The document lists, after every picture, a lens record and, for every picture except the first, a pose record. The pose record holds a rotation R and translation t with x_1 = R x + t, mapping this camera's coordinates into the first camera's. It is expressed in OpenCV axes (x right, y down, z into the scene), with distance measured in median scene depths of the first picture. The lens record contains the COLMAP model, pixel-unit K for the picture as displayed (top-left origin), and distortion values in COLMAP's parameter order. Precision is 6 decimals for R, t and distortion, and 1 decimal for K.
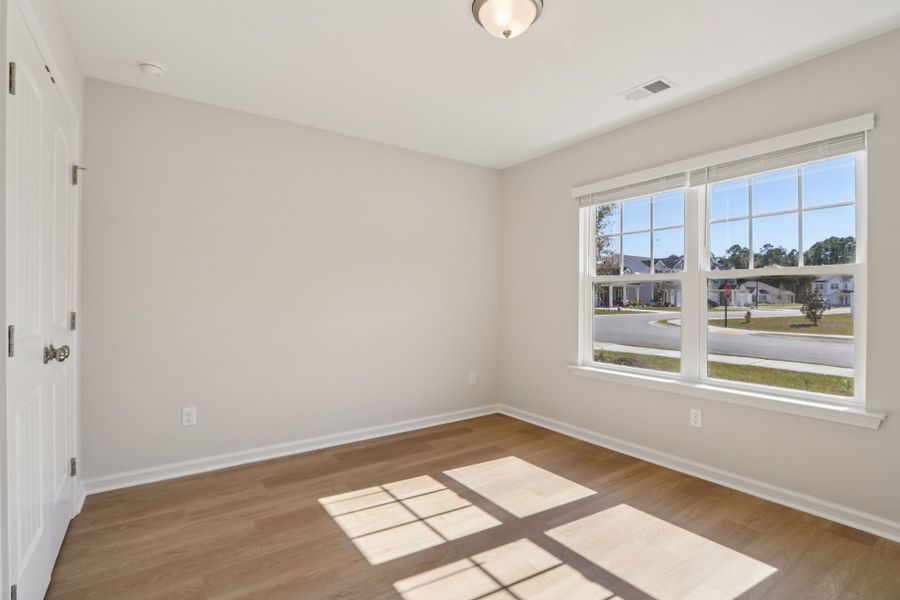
lens RADIAL K [[420.1, 0, 445.4], [0, 420.1, 294.9], [0, 0, 1]] dist [-0.012763, -0.000077]
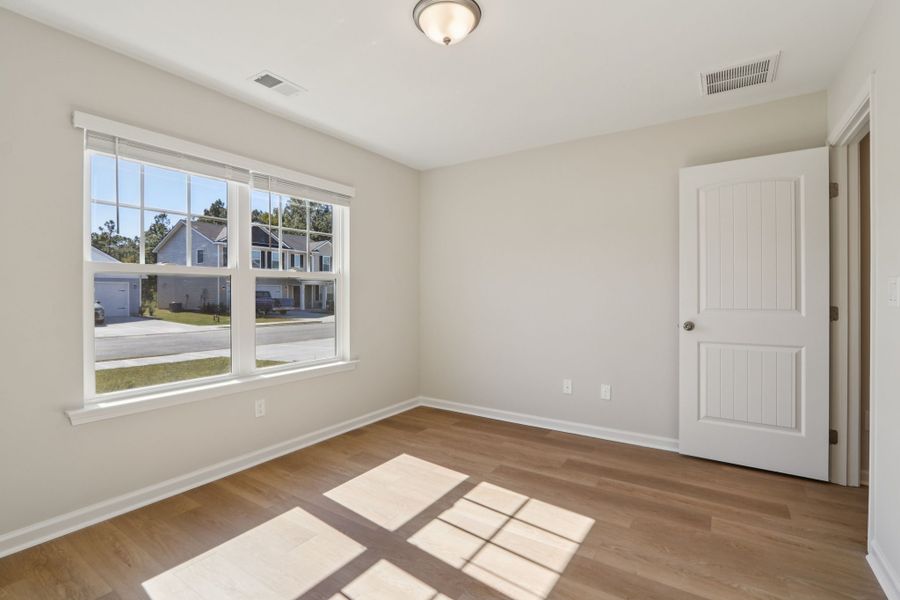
lens RADIAL K [[420.1, 0, 445.4], [0, 420.1, 294.9], [0, 0, 1]] dist [-0.012763, -0.000077]
pose [[-0.366844, -0.002316, 0.930280, -0.714330], [-0.006622, 0.999978, -0.000122, 0.006235], [-0.930259, -0.006205, -0.366851, 1.216751]]
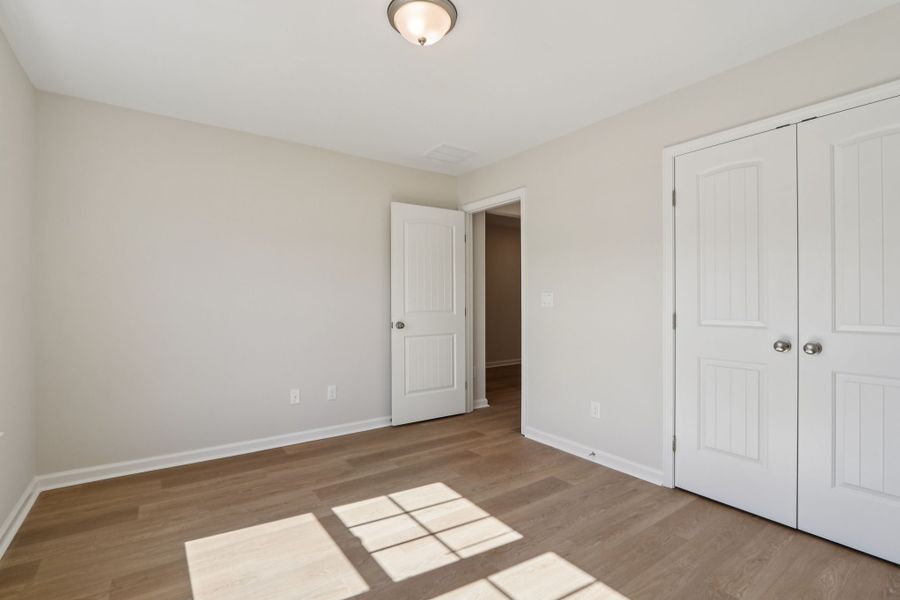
lens RADIAL K [[430.5, 0, 450.0], [0, 430.5, 300.0], [0, 0, 1]] dist [-0.011461, -0.000003]
pose [[-0.999347, -0.006394, -0.035553, 0.108523], [-0.006105, 0.999948, -0.008209, 0.010969], [0.035604, -0.007986, -0.999334, 1.794133]]
